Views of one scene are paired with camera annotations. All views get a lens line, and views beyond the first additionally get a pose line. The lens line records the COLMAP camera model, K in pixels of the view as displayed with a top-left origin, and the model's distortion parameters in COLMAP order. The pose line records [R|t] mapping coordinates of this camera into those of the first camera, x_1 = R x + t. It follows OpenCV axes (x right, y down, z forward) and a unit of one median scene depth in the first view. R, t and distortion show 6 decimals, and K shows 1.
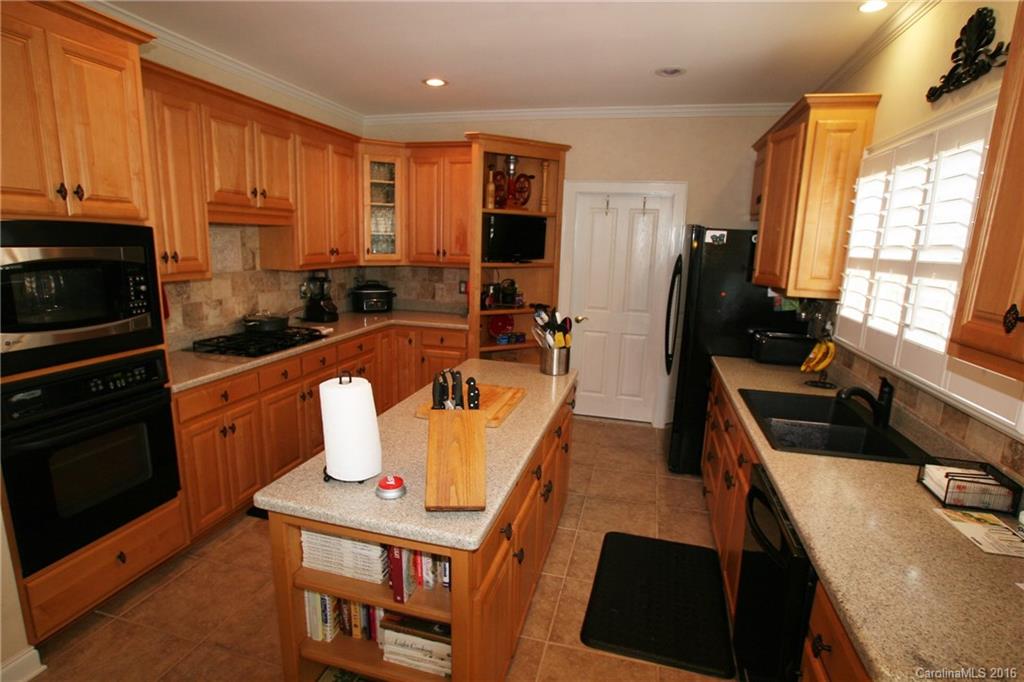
lens RADIAL K [[517.7, 0, 510.4], [0, 517.7, 346.3], [0, 0, 1]] dist [-0.078338, 0.043171]
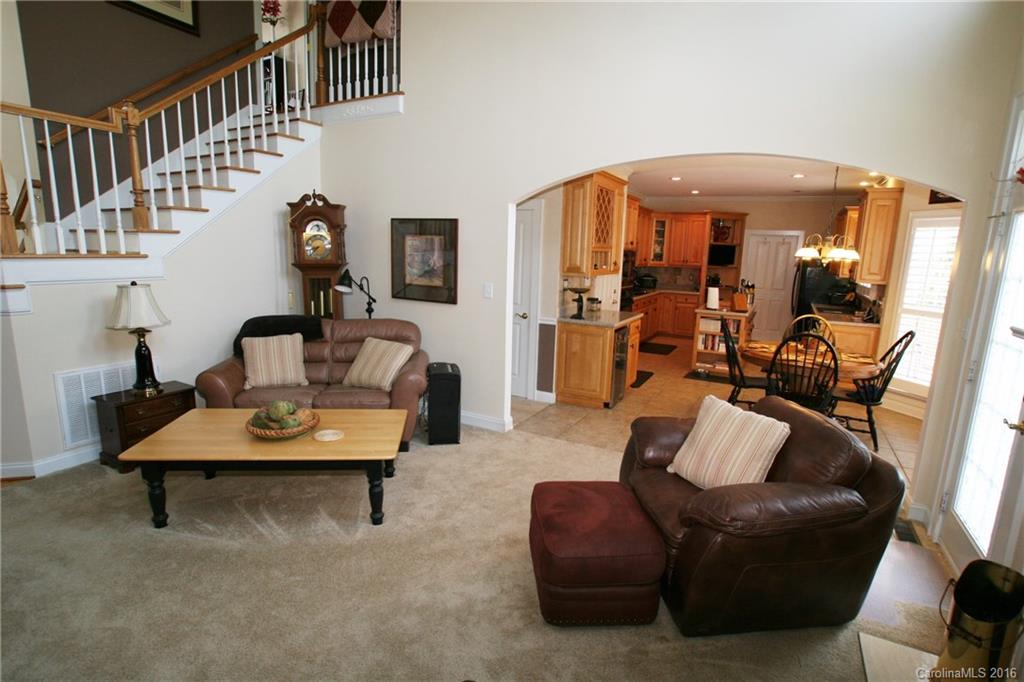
lens RADIAL K [[517.7, 0, 510.4], [0, 517.7, 346.3], [0, 0, 1]] dist [-0.078338, 0.043171]
pose [[0.972673, 0.041924, -0.228364, -0.393272], [-0.047275, 0.998720, -0.018006, 0.294114], [0.227316, 0.028310, 0.973409, -1.480577]]
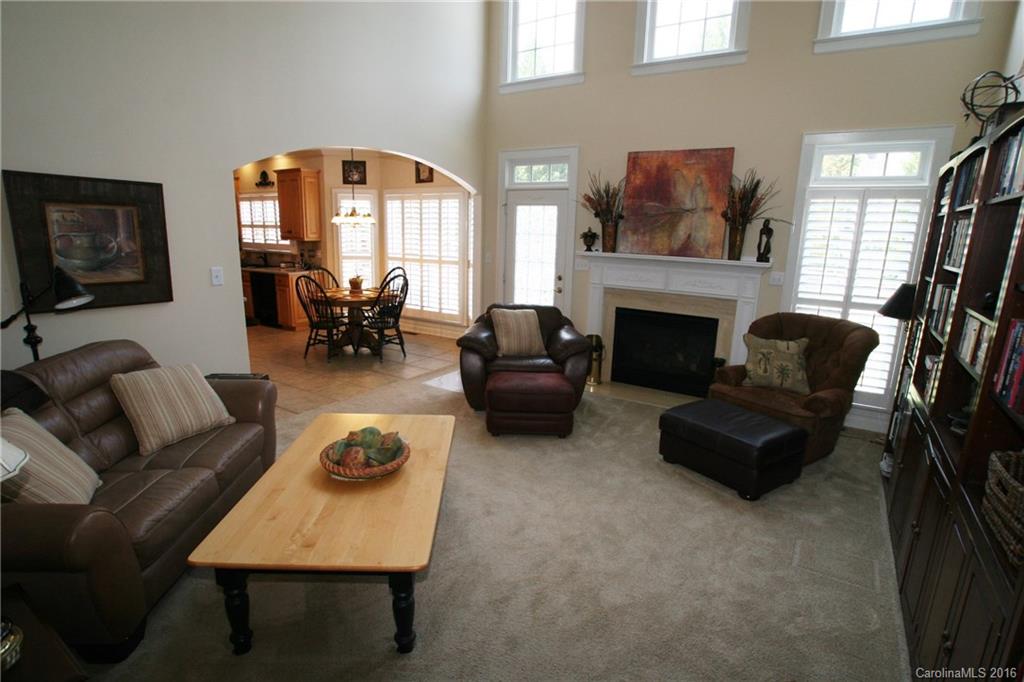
lens RADIAL K [[517.7, 0, 510.4], [0, 517.7, 346.3], [0, 0, 1]] dist [-0.078338, 0.043171]
pose [[0.309503, -0.235681, 0.921229, -1.412477], [0.178034, 0.966029, 0.187329, 0.200386], [-0.934083, 0.106031, 0.340948, -1.187714]]
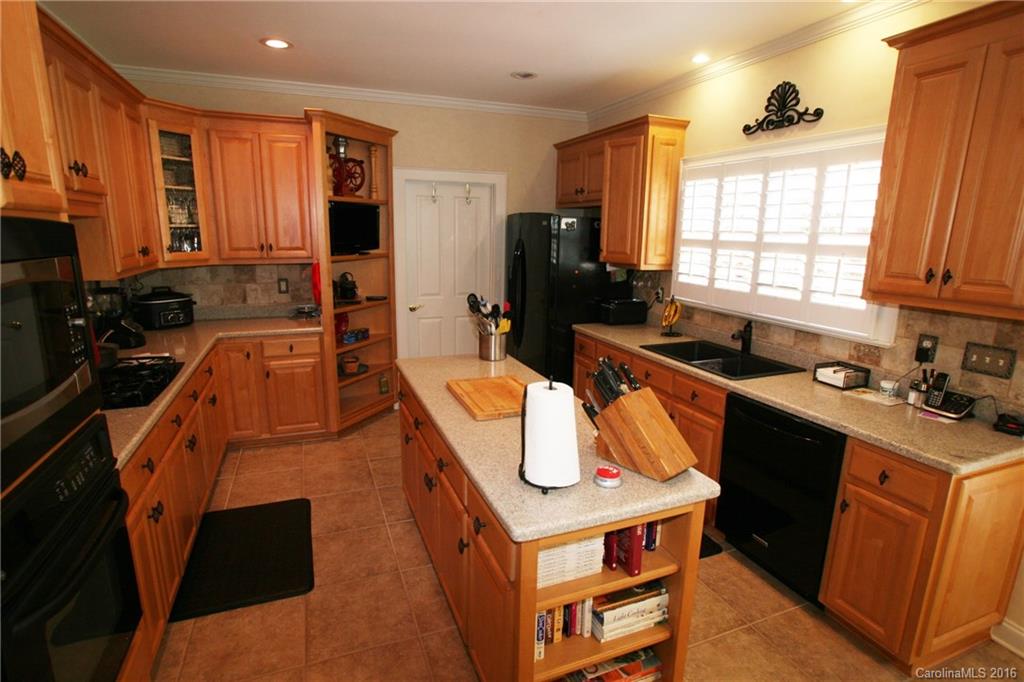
lens RADIAL K [[517.7, 0, 510.4], [0, 517.7, 346.3], [0, 0, 1]] dist [-0.078338, 0.043171]
pose [[0.802577, -0.147983, 0.577902, -0.361856], [0.128701, 0.988882, 0.074485, -0.034388], [-0.582499, 0.014597, 0.812700, 0.098726]]
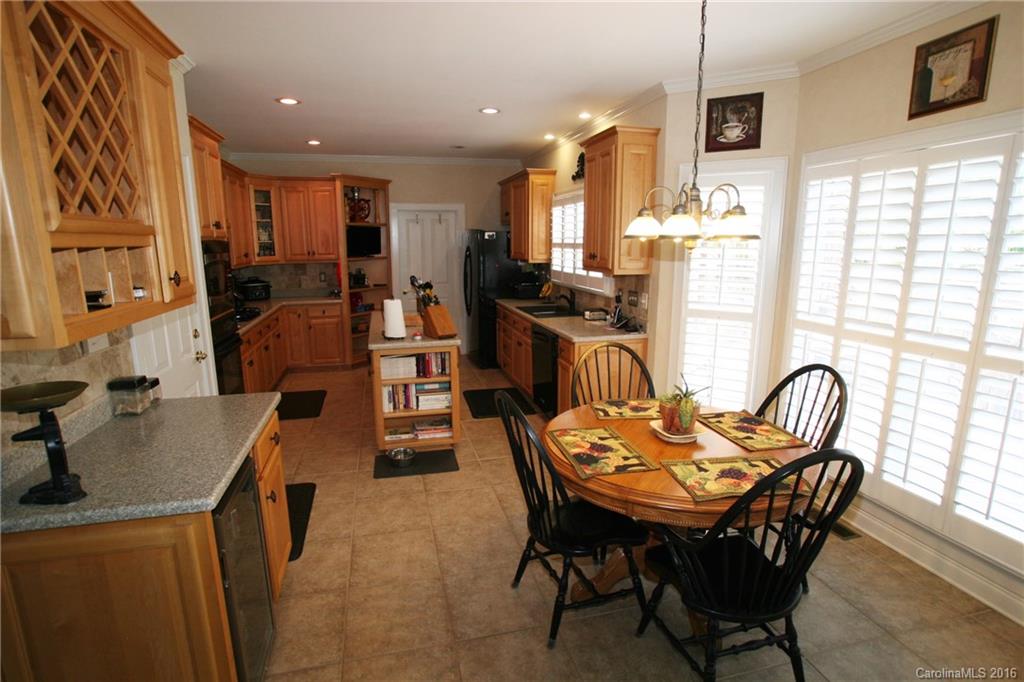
lens RADIAL K [[517.7, 0, 510.4], [0, 517.7, 346.3], [0, 0, 1]] dist [-0.078338, 0.043171]
pose [[0.872334, -0.130070, 0.471290, -0.403353], [0.127681, 0.991117, 0.037203, 0.107688], [-0.471943, 0.027721, 0.881193, -0.586419]]
